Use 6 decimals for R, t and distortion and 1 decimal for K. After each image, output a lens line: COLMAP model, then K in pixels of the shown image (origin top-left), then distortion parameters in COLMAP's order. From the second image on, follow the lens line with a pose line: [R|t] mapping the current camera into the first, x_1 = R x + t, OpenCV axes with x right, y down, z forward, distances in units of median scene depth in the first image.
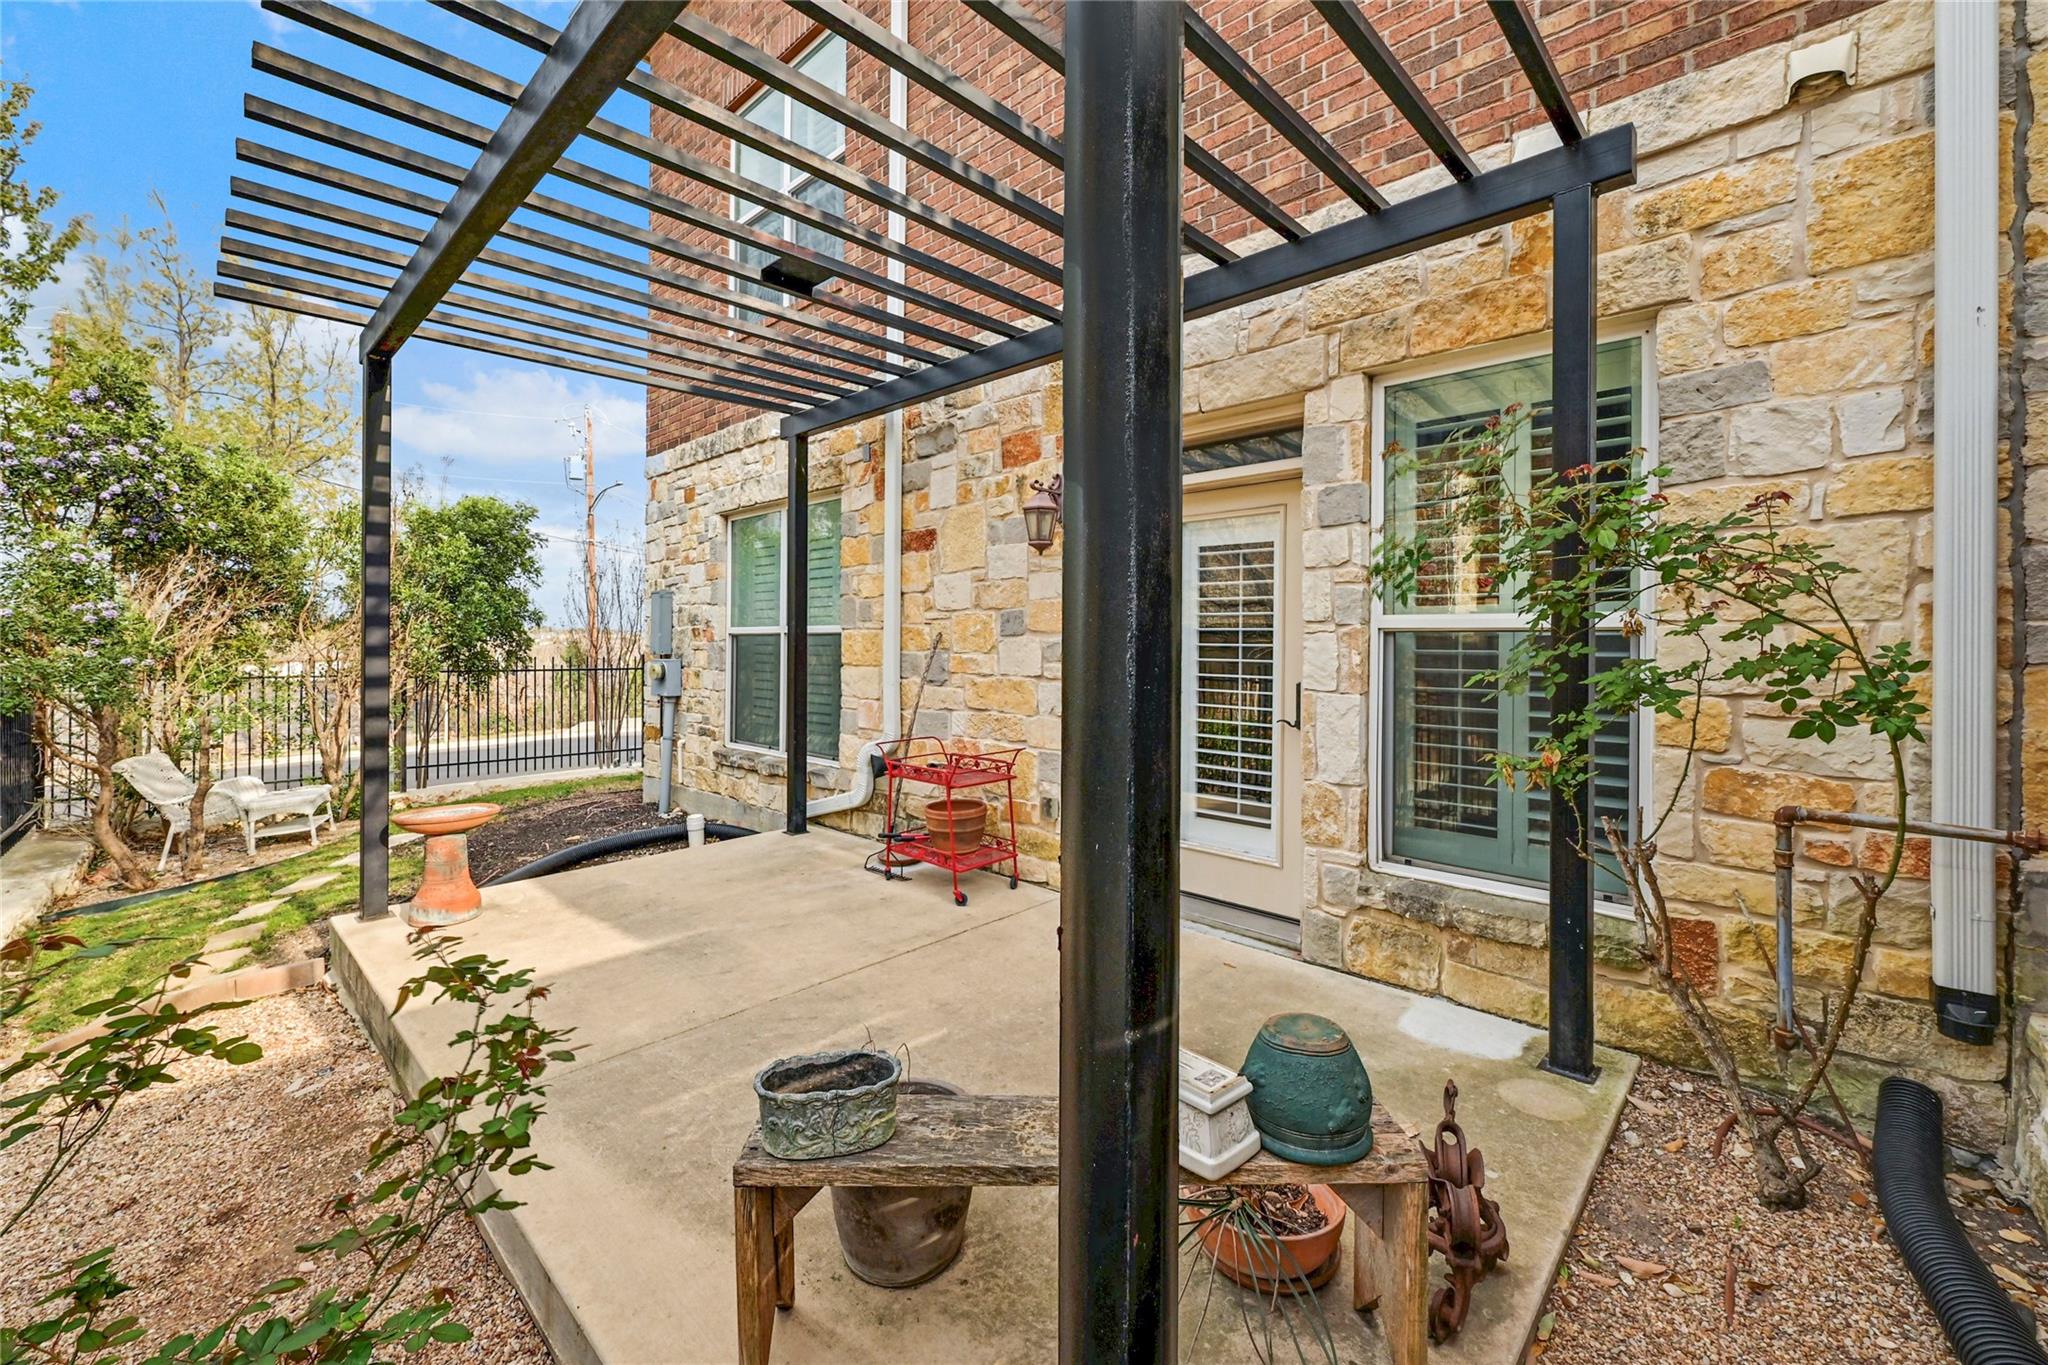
lens RADIAL K [[846.2, 0, 1048.3], [0, 846.2, 639.5], [0, 0, 1]] dist [0.007736, -0.001133]
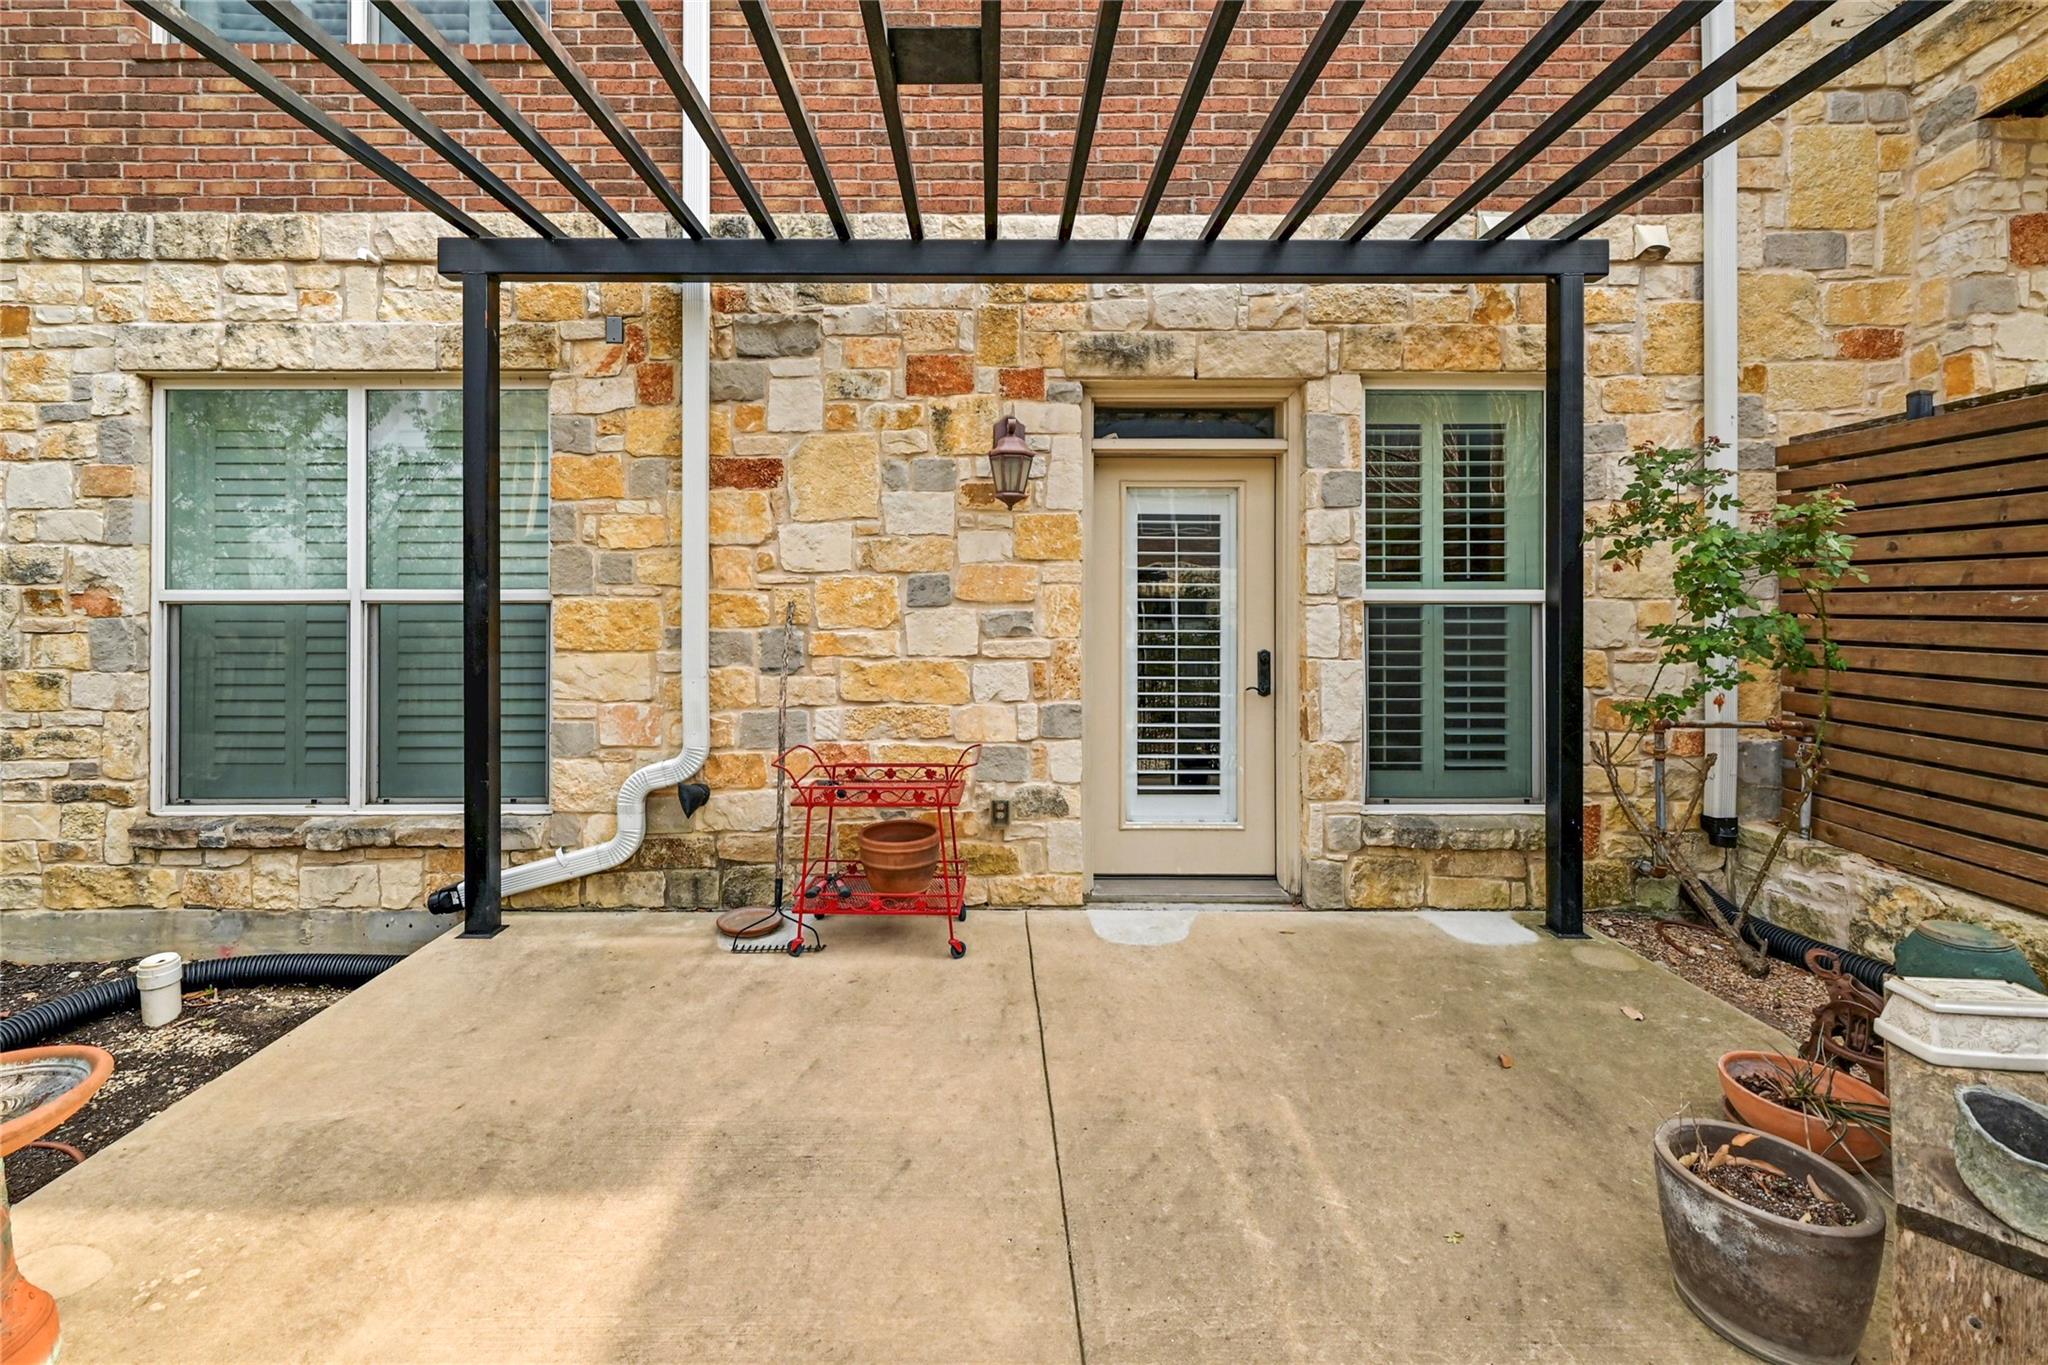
lens RADIAL K [[846.2, 0, 1009.9], [0, 846.2, 605.7], [0, 0, 1]] dist [0.007736, -0.001133]
pose [[0.722676, -0.002724, 0.691181, -0.635997], [0.001096, 0.999995, 0.002795, -0.008758], [-0.691186, -0.001263, 0.722676, 0.433689]]
